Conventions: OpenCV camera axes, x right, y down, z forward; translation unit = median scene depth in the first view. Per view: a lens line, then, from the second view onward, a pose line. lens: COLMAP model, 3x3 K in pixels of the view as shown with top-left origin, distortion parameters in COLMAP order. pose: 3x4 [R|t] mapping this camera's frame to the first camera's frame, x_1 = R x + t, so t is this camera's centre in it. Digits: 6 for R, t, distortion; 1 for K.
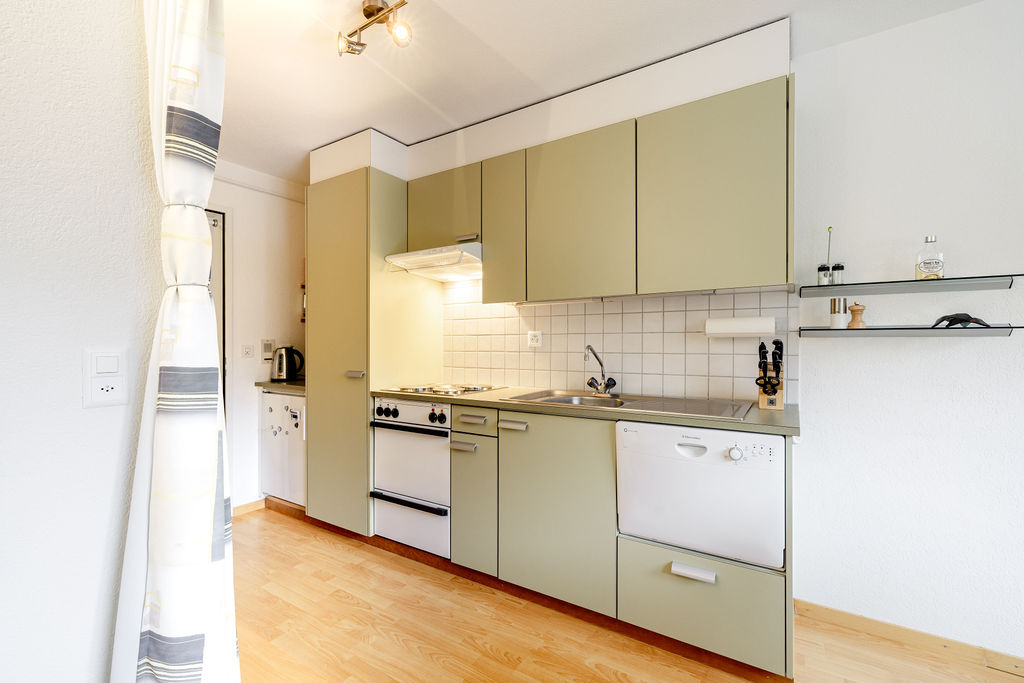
lens RADIAL K [[447.9, 0, 506.4], [0, 447.9, 345.0], [0, 0, 1]] dist [0.002608, 0.000463]
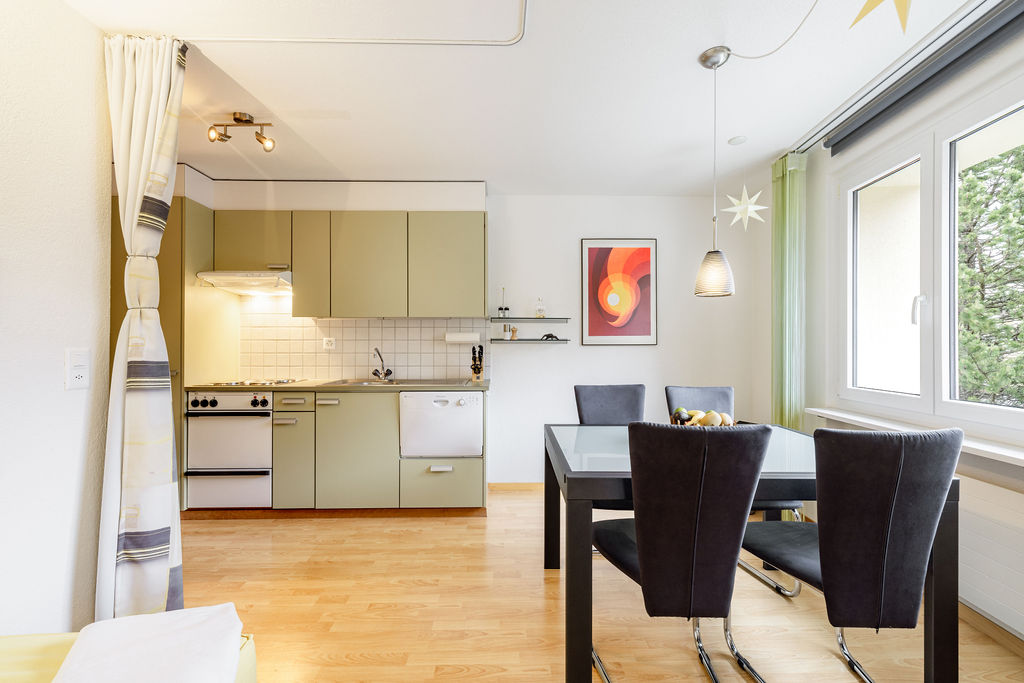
lens RADIAL K [[447.9, 0, 510.4], [0, 447.9, 344.7], [0, 0, 1]] dist [0.002608, 0.000463]
pose [[0.826901, 0.004463, 0.562330, -0.330503], [0.000990, 0.999955, -0.009393, 0.004496], [-0.562347, 0.008324, 0.826859, -0.589664]]
